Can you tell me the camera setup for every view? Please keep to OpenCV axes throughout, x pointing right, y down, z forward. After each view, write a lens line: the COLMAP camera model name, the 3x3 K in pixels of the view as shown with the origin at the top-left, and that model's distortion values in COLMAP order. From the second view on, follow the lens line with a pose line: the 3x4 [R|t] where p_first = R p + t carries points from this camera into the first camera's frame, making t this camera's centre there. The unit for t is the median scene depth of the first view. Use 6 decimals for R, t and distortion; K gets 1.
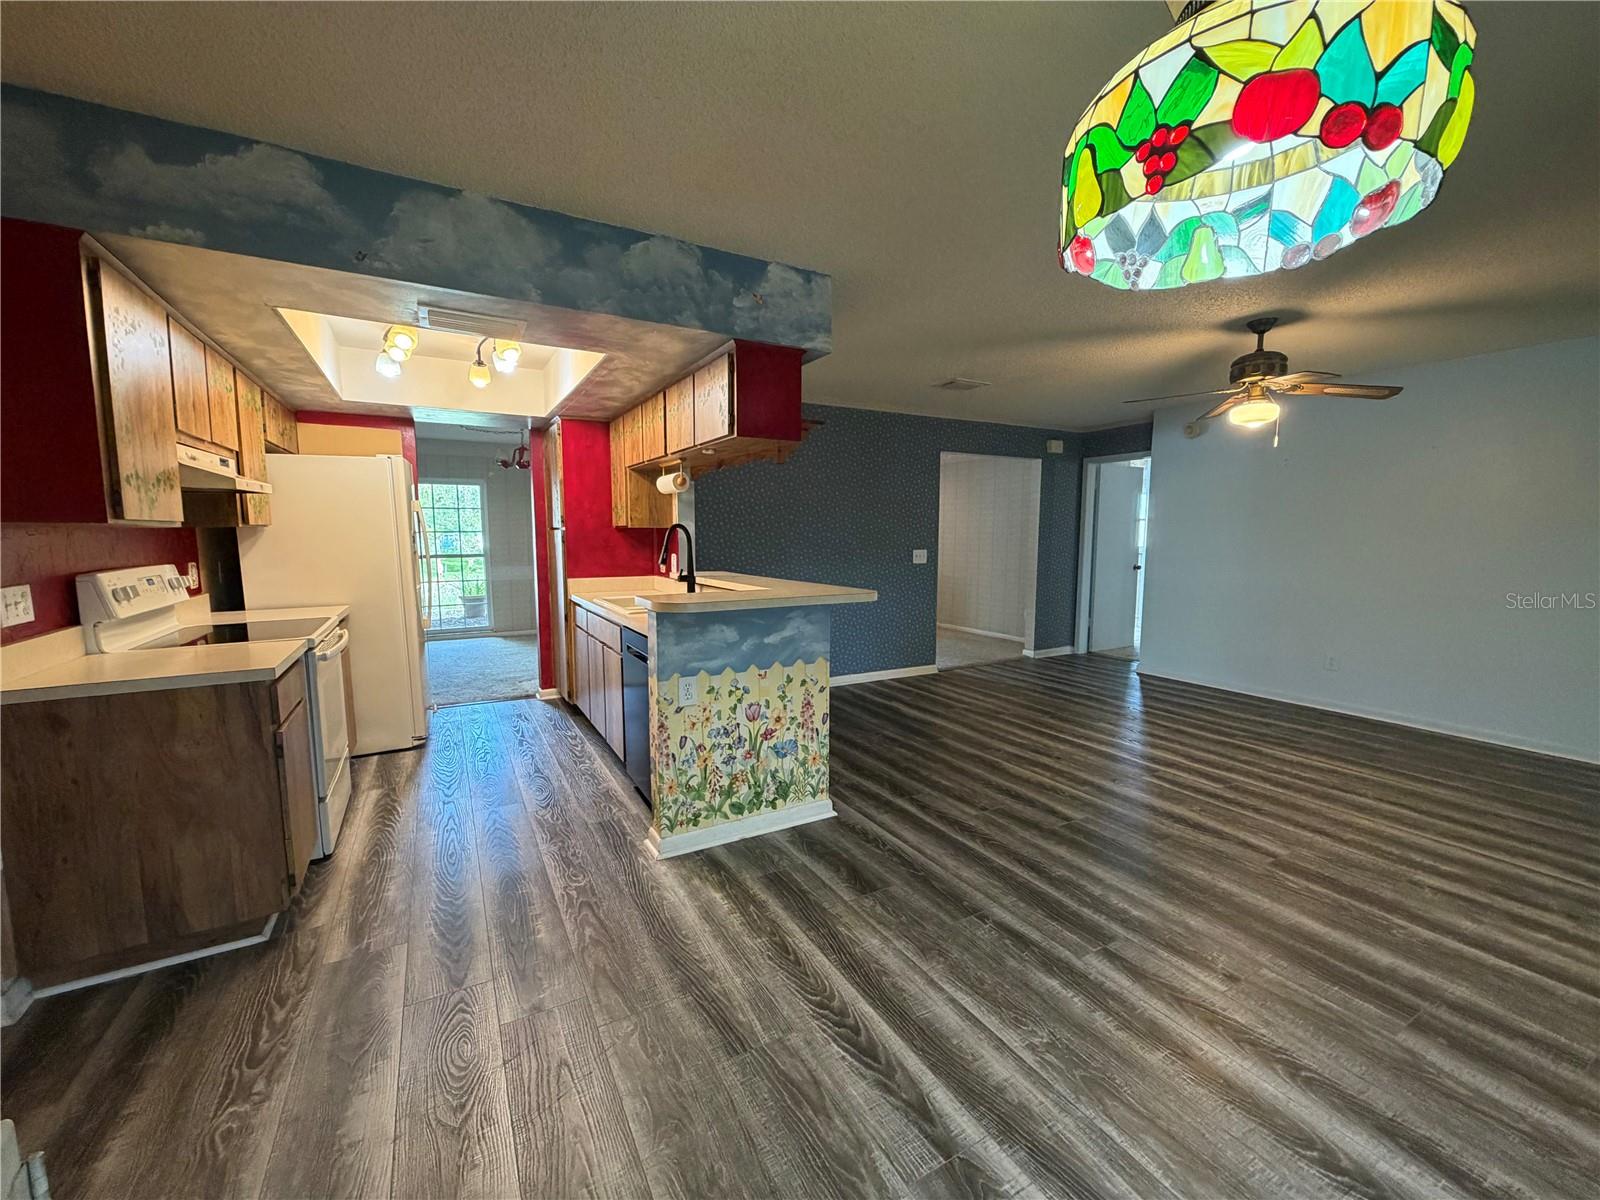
lens RADIAL K [[637.5, 0, 794.2], [0, 637.5, 600.2], [0, 0, 1]] dist [-0.000346, -0.000070]
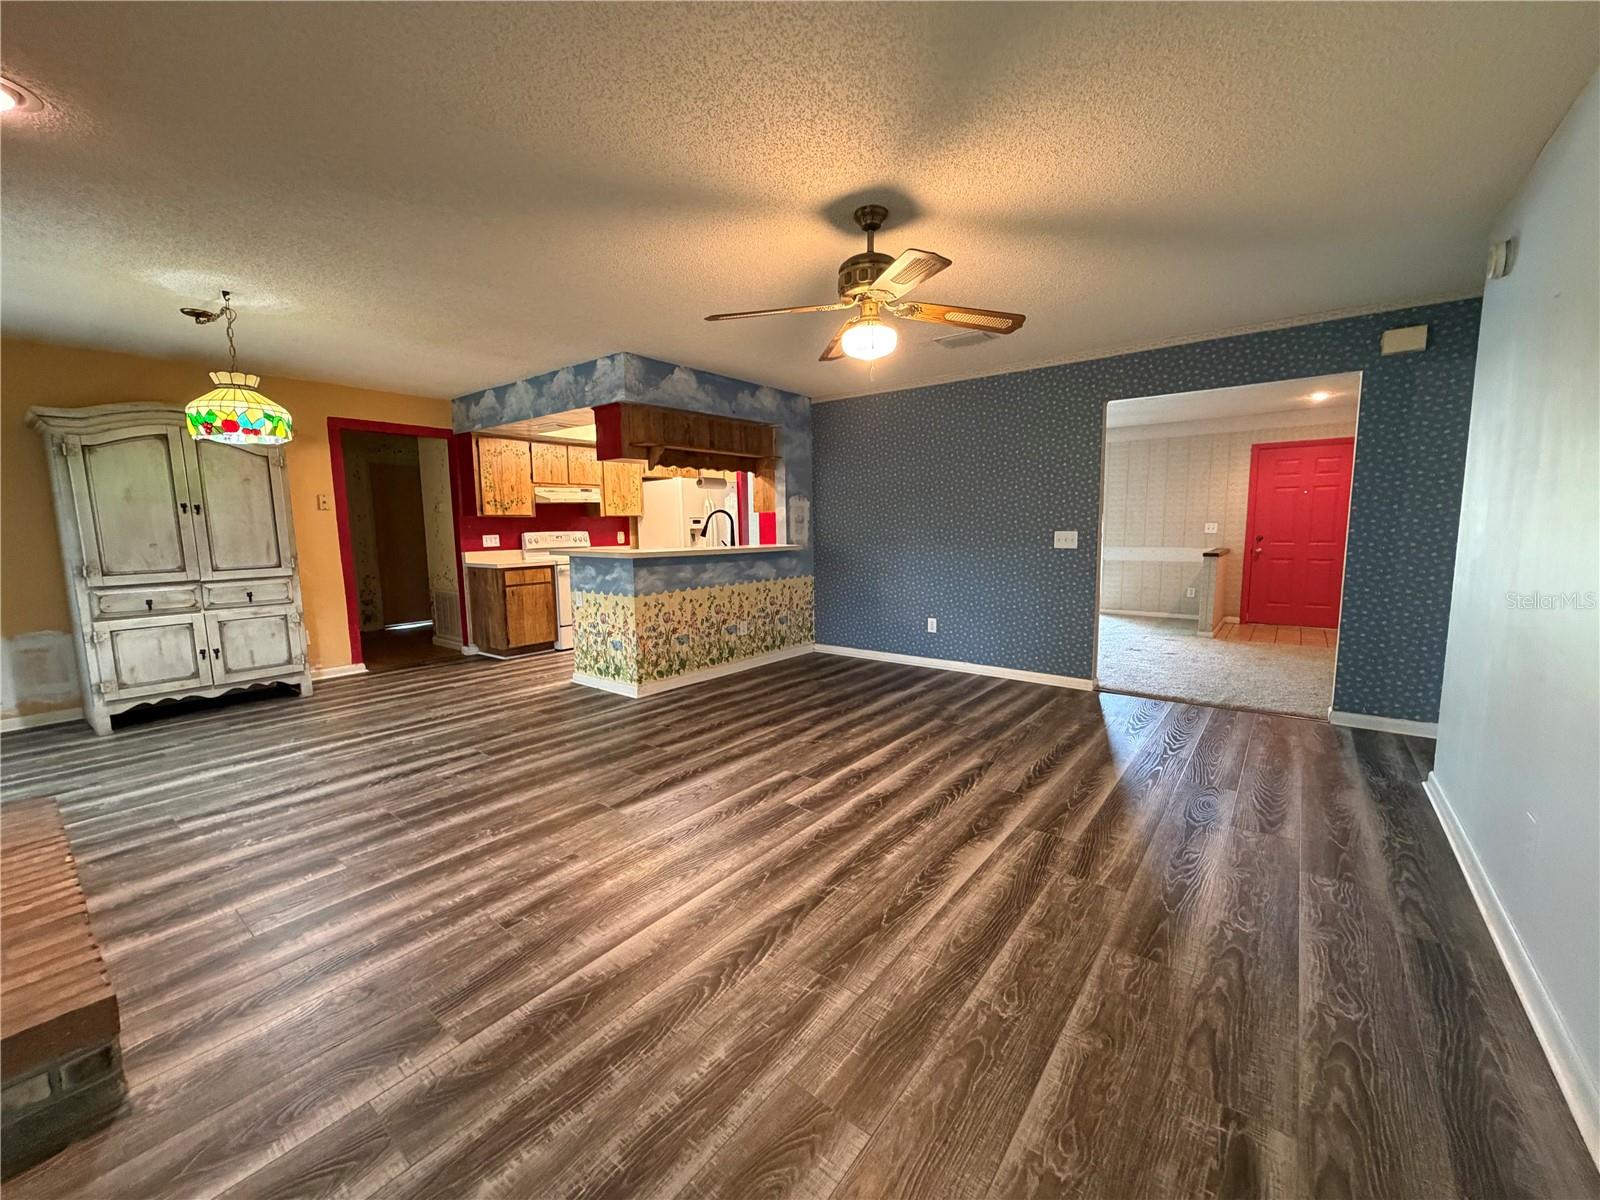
lens RADIAL K [[637.5, 0, 794.2], [0, 637.5, 600.2], [0, 0, 1]] dist [-0.000346, -0.000070]
pose [[0.384004, 0.104992, -0.917343, 1.730235], [-0.086038, 0.993260, 0.077665, -0.054148], [0.919314, 0.049103, 0.390449, 0.797281]]
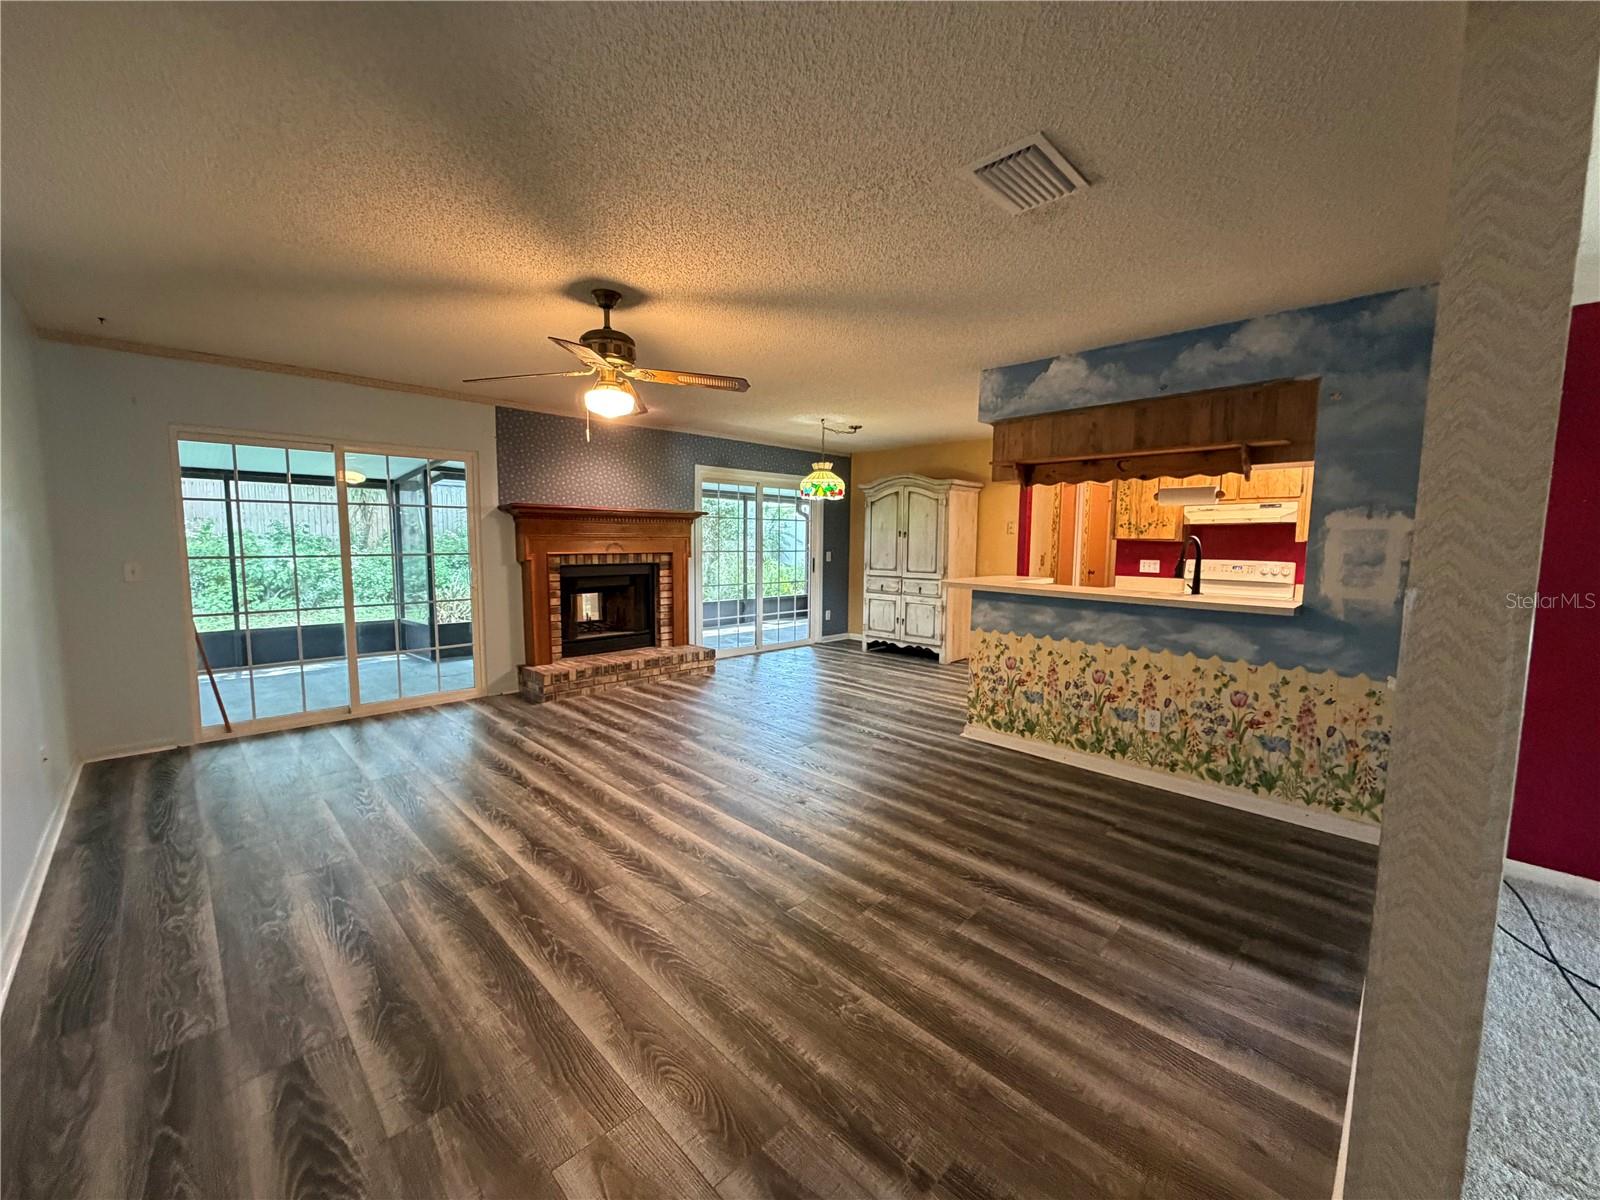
lens RADIAL K [[637.5, 0, 794.2], [0, 637.5, 600.2], [0, 0, 1]] dist [-0.000346, -0.000070]
pose [[-0.963144, 0.015980, -0.268513, 0.887256], [-0.039667, 0.978882, 0.200540, -0.263126], [0.266047, 0.203800, -0.942170, 2.391344]]
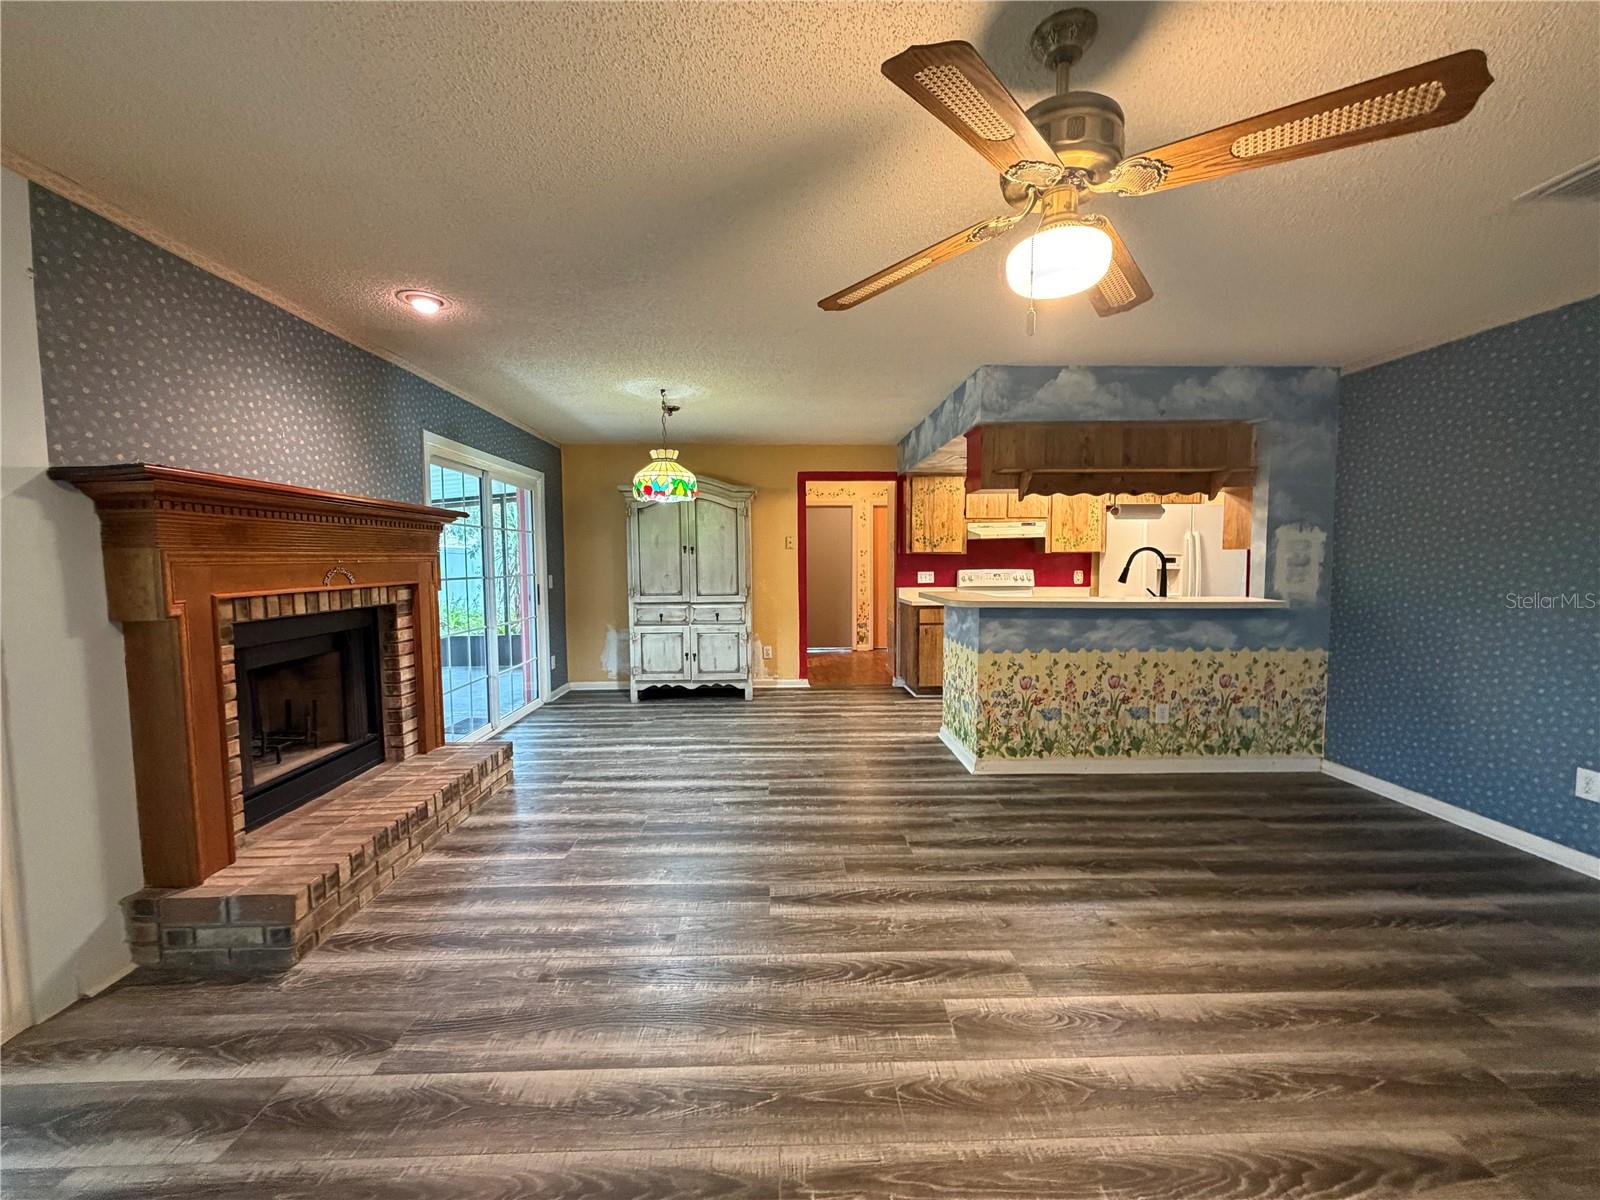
lens RADIAL K [[637.5, 0, 794.2], [0, 637.5, 600.2], [0, 0, 1]] dist [-0.000346, -0.000070]
pose [[-0.461779, 0.059589, -0.884991, 1.458934], [-0.090862, 0.989314, 0.114024, -0.133304], [0.882329, 0.133066, -0.451430, 1.316554]]
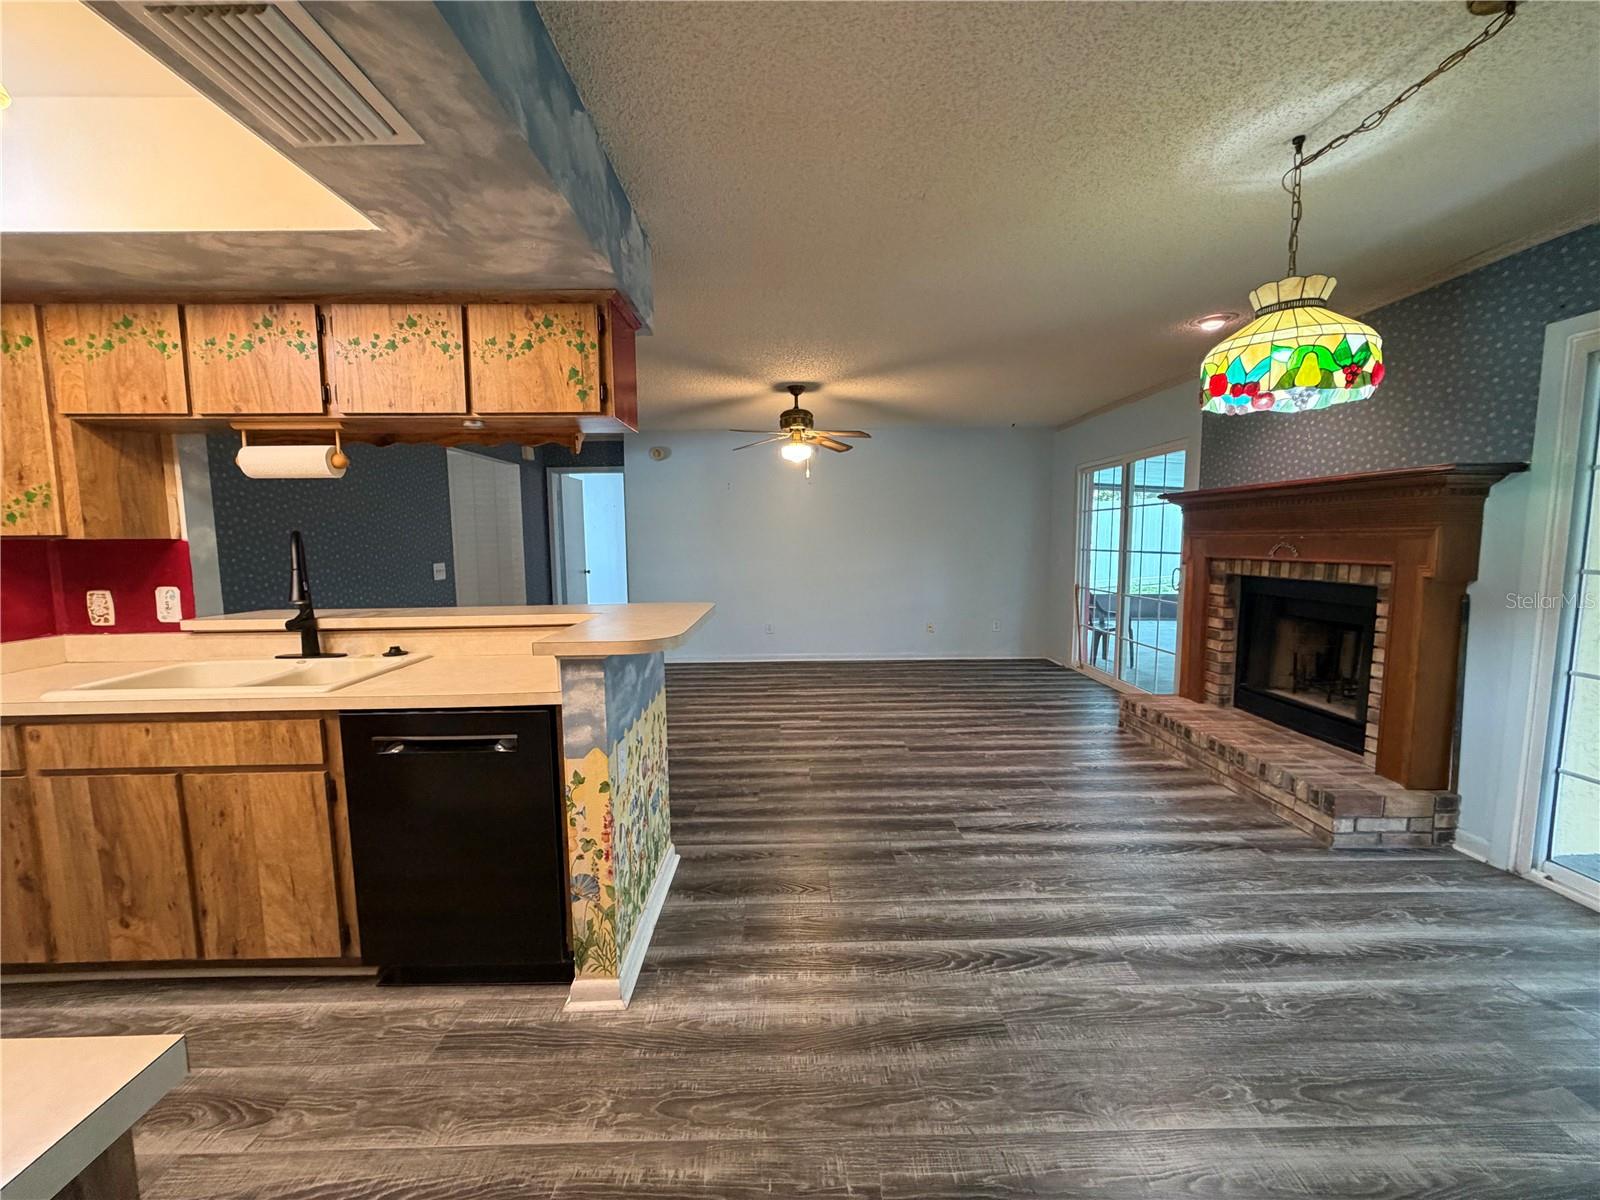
lens RADIAL K [[637.5, 0, 794.2], [0, 637.5, 600.2], [0, 0, 1]] dist [-0.000346, -0.000070]
pose [[0.477697, -0.094250, 0.873455, -0.651714], [0.104873, 0.993237, 0.049819, -0.051493], [-0.872243, 0.067803, 0.484350, 0.437007]]
